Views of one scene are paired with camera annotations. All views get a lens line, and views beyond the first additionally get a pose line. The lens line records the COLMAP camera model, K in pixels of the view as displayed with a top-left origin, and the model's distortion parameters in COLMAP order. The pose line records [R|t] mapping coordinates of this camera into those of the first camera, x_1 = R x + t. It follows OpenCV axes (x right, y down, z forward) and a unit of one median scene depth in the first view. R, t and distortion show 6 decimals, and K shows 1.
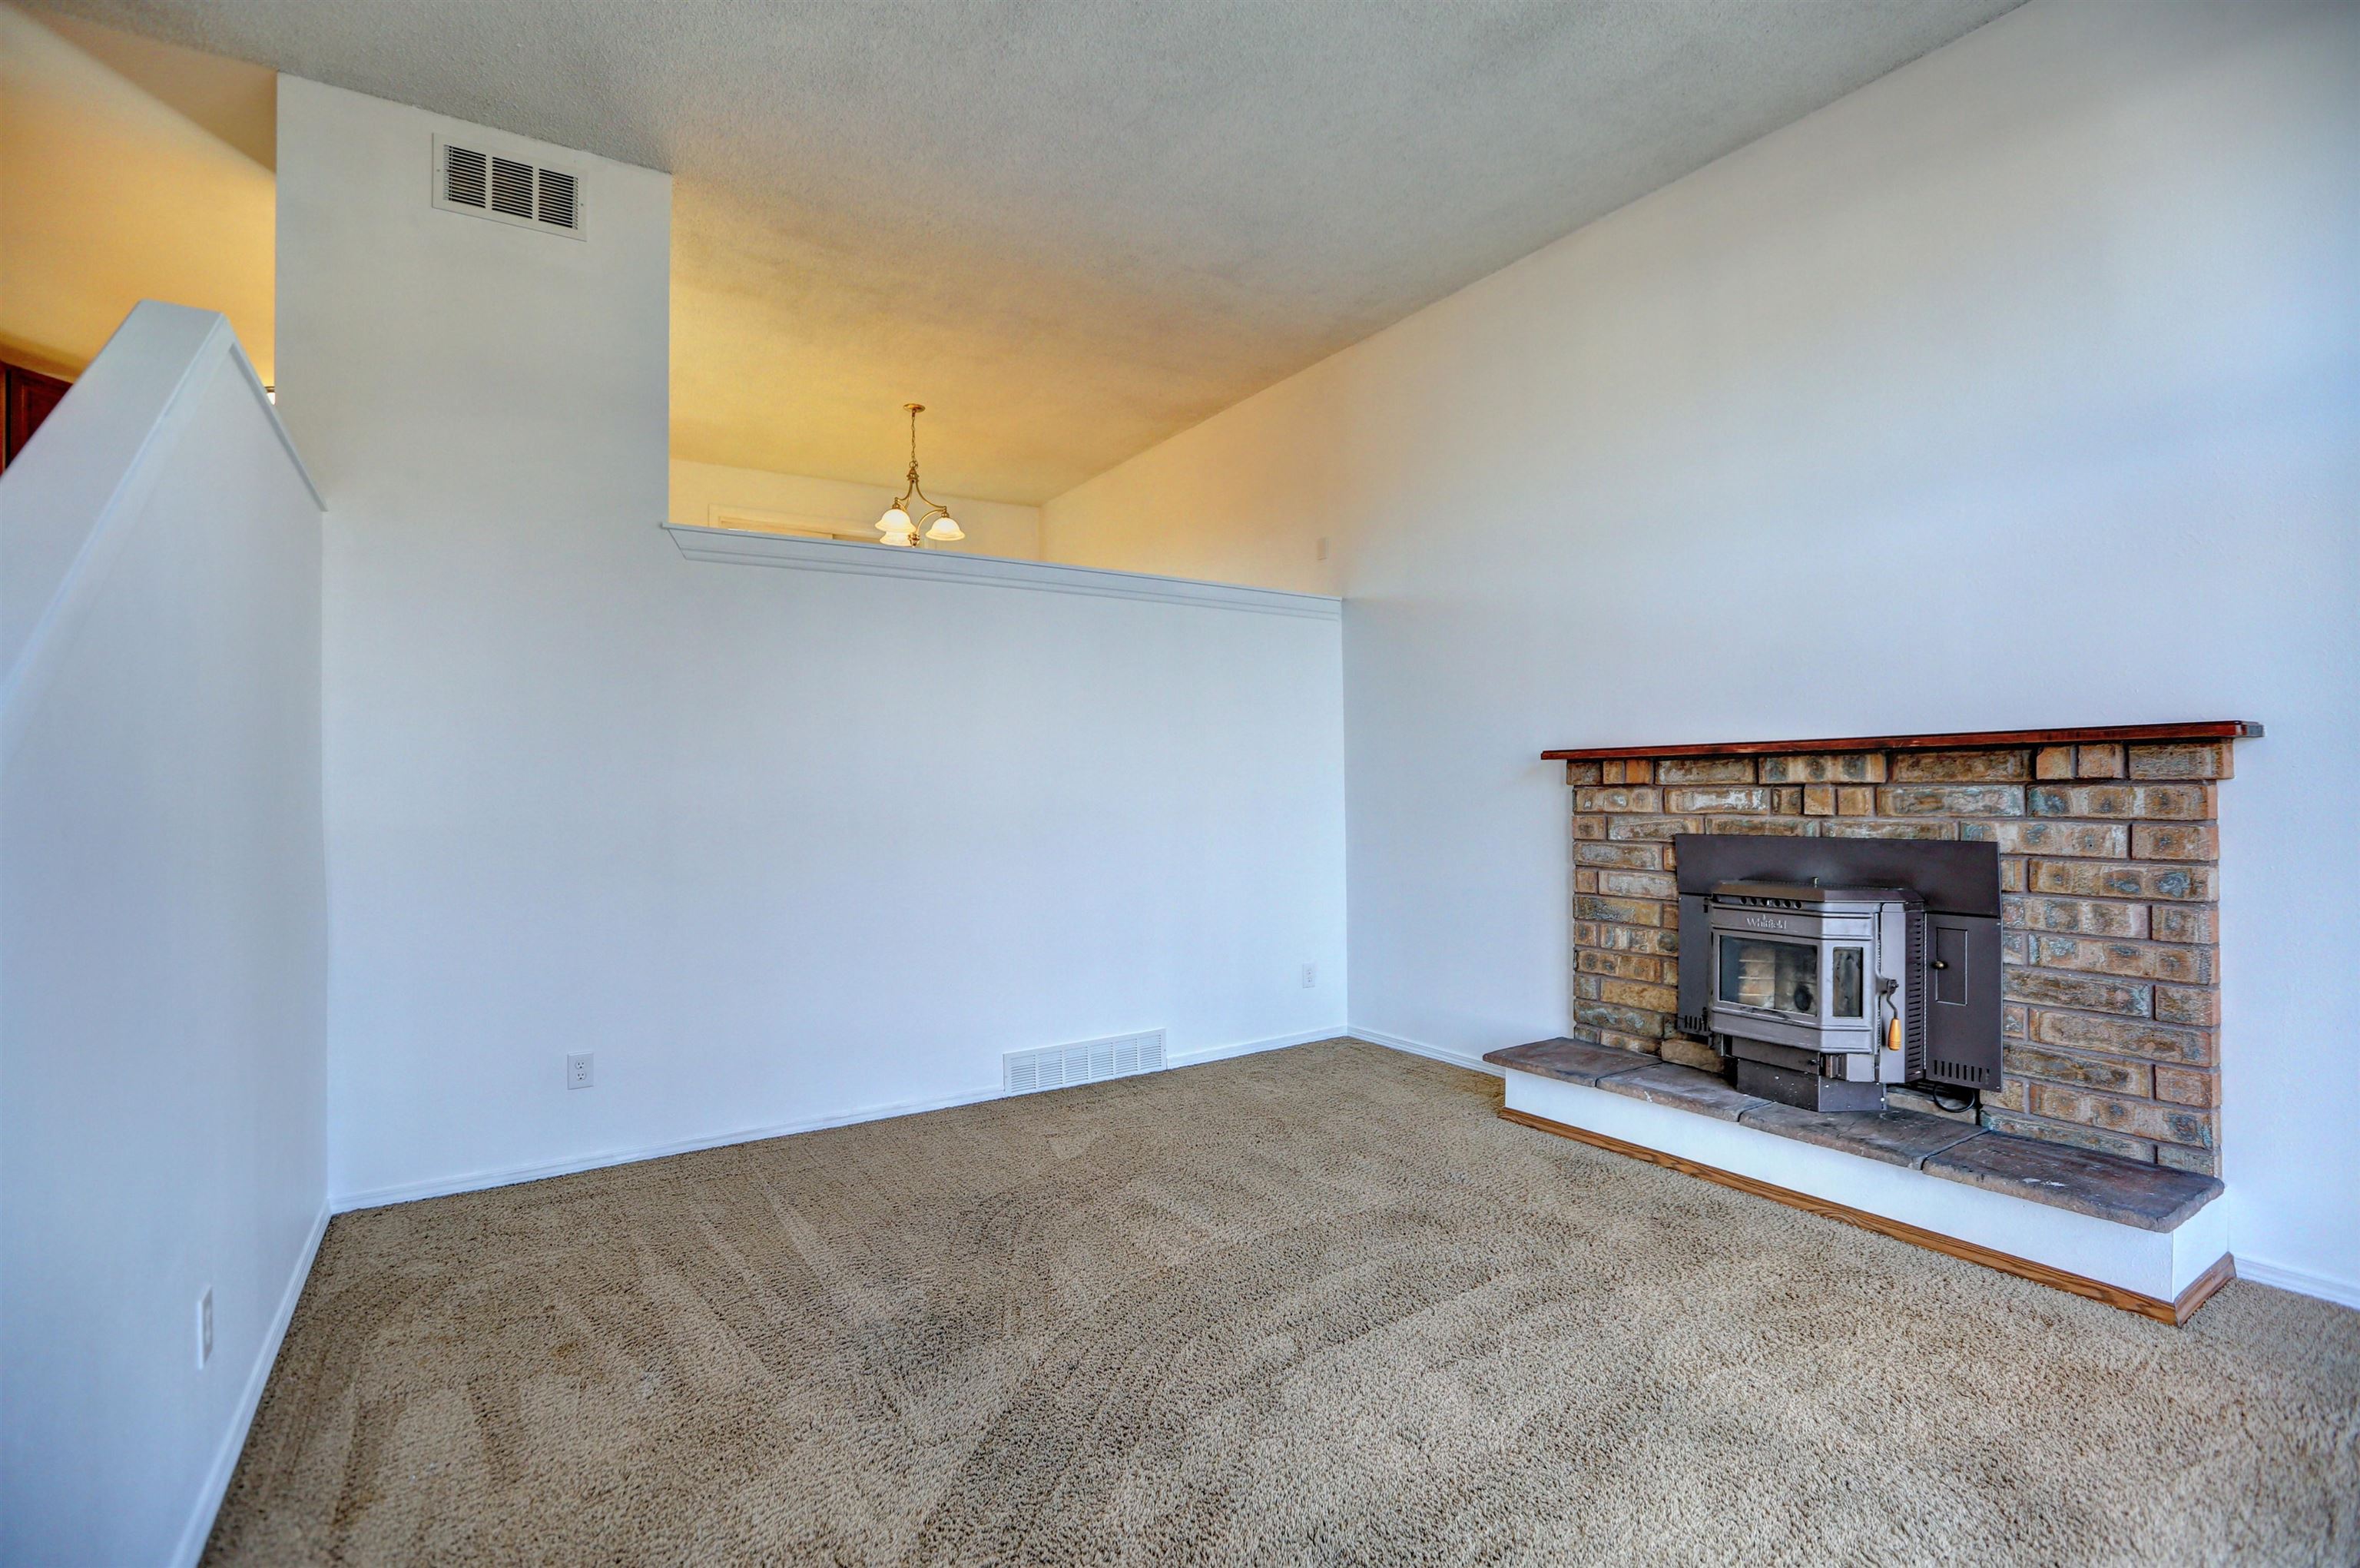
lens RADIAL K [[1062.5, 0, 1181.7], [0, 1062.5, 793.5], [0, 0, 1]] dist [-0.077092, 0.033581]
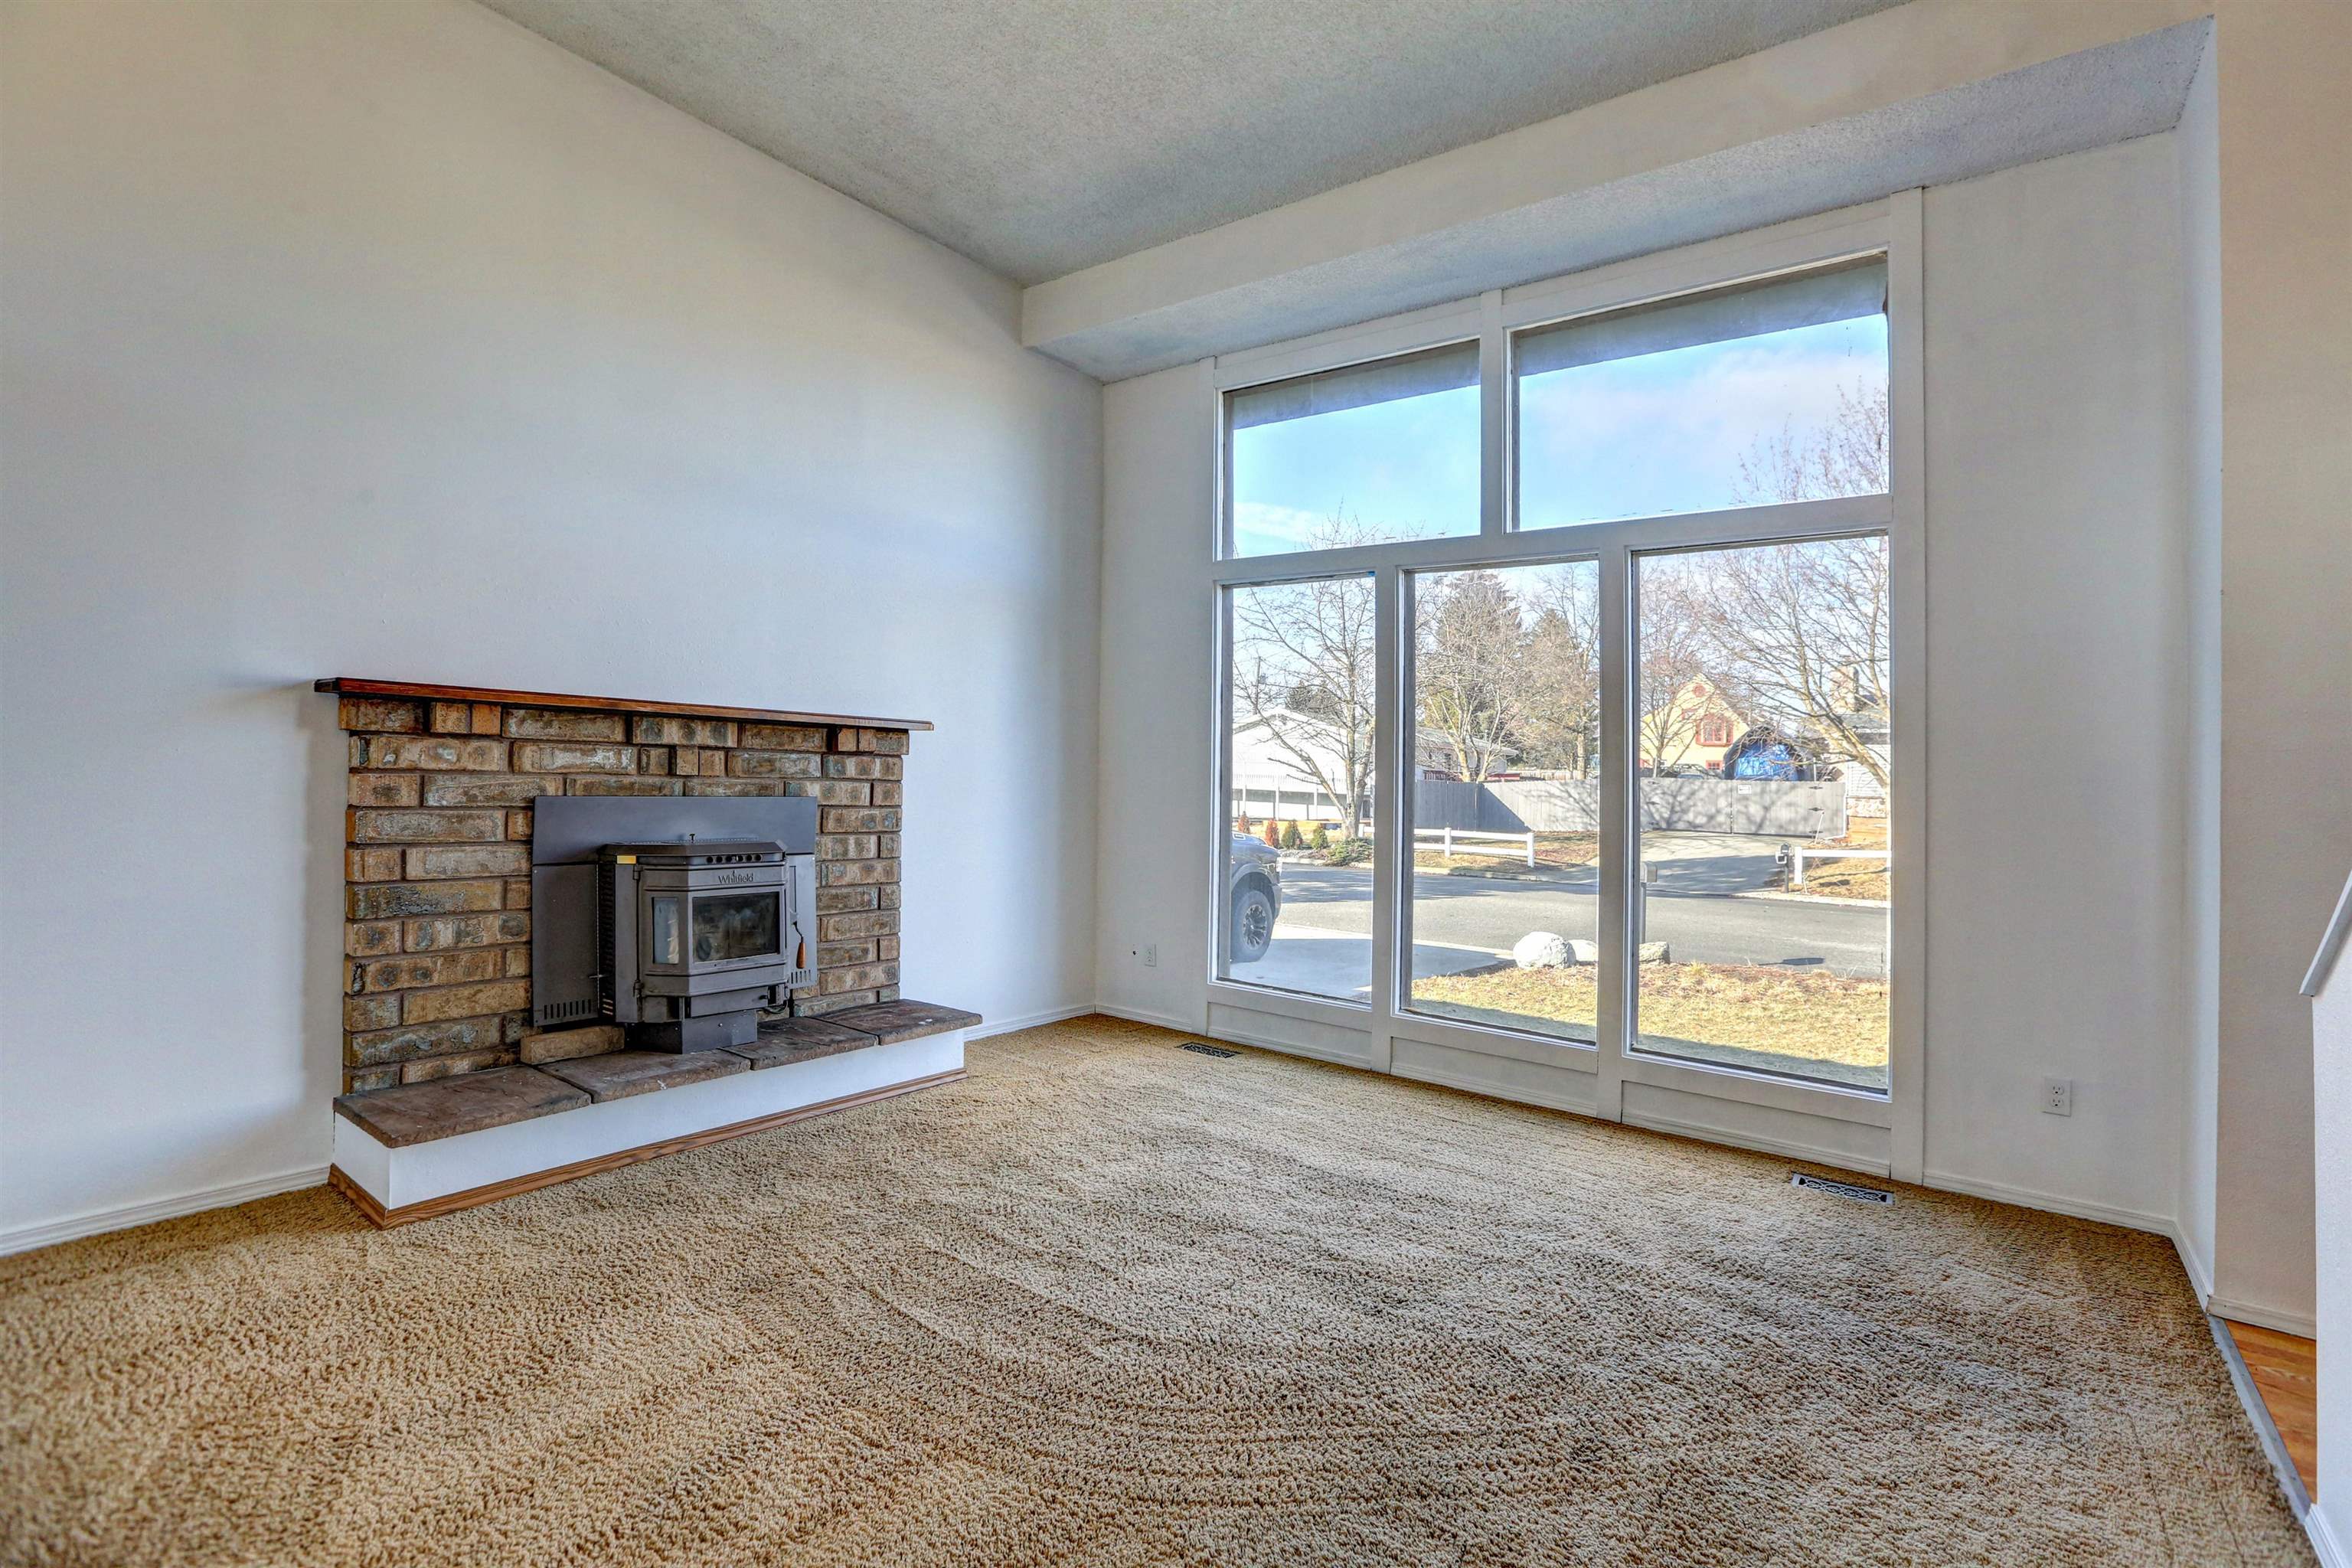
lens RADIAL K [[1105.4, 0, 1160.6], [0, 1105.4, 754.3], [0, 0, 1]] dist [-0.062020, 0.025821]
pose [[-0.338514, 0.008561, 0.940922, -0.567253], [-0.034188, 0.999186, -0.021390, 0.006174], [-0.940340, -0.039409, -0.337946, 0.872832]]
